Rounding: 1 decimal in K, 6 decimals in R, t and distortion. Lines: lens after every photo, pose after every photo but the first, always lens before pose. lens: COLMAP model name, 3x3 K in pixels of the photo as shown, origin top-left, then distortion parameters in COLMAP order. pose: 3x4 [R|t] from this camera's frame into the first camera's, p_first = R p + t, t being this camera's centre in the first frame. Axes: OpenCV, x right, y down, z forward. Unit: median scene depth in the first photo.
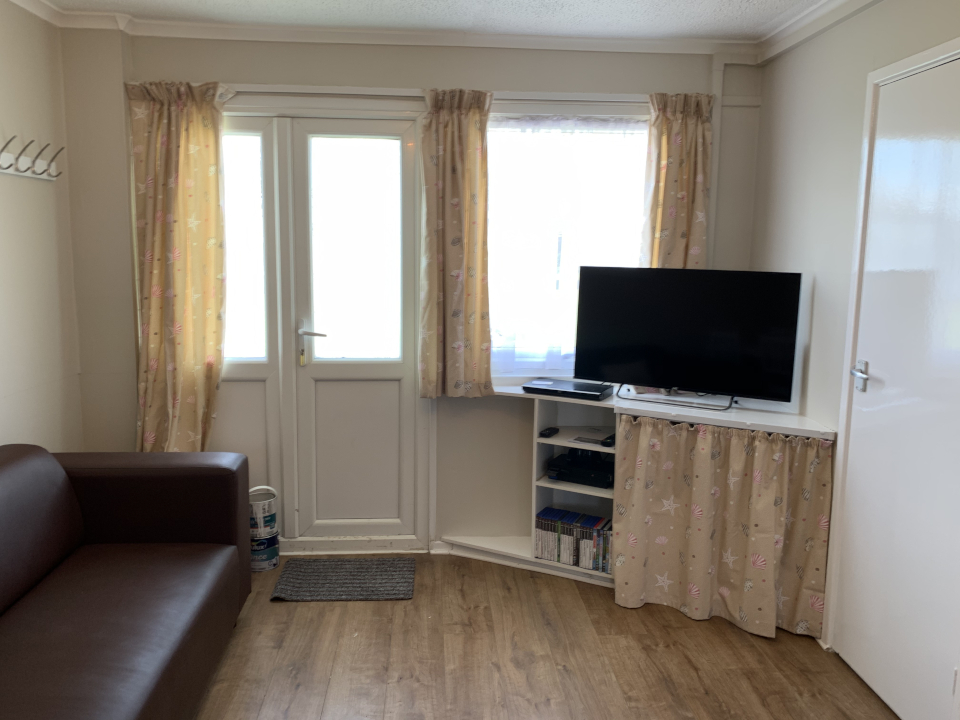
lens RADIAL K [[734.2, 0, 481.0], [0, 734.2, 343.0], [0, 0, 1]] dist [0.008886, -0.008522]
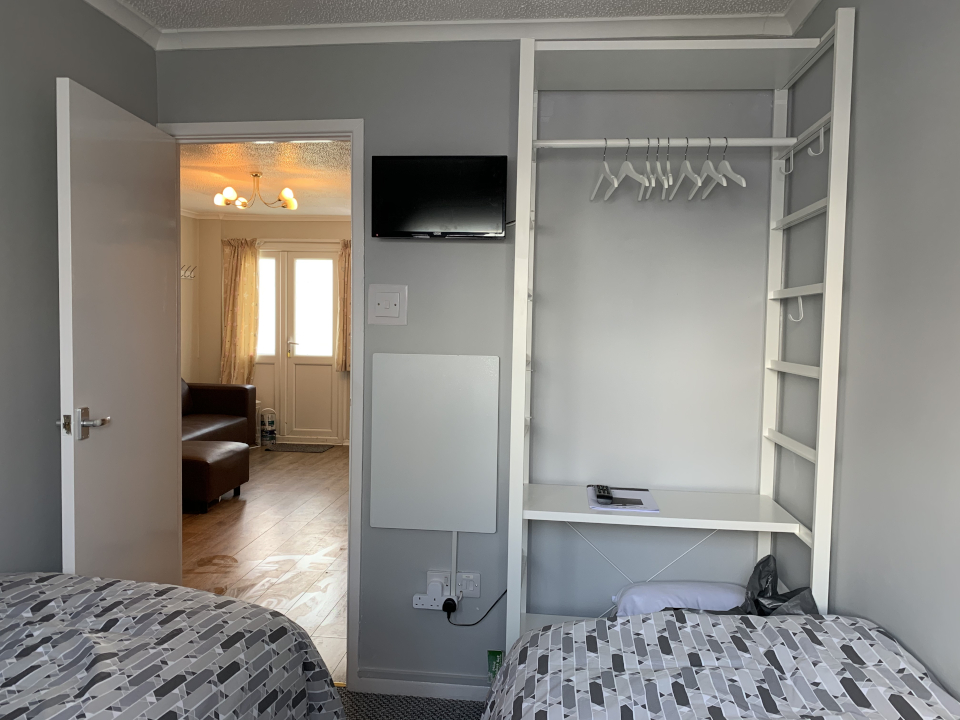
lens RADIAL K [[728.0, 0, 480.1], [0, 728.0, 352.2], [0, 0, 1]] dist [0.025552, -0.039856]
pose [[0.987180, 0.008578, -0.159381, 0.732061], [-0.022208, 0.996224, -0.083936, 0.200241], [0.158059, 0.086400, 0.983642, -1.183510]]
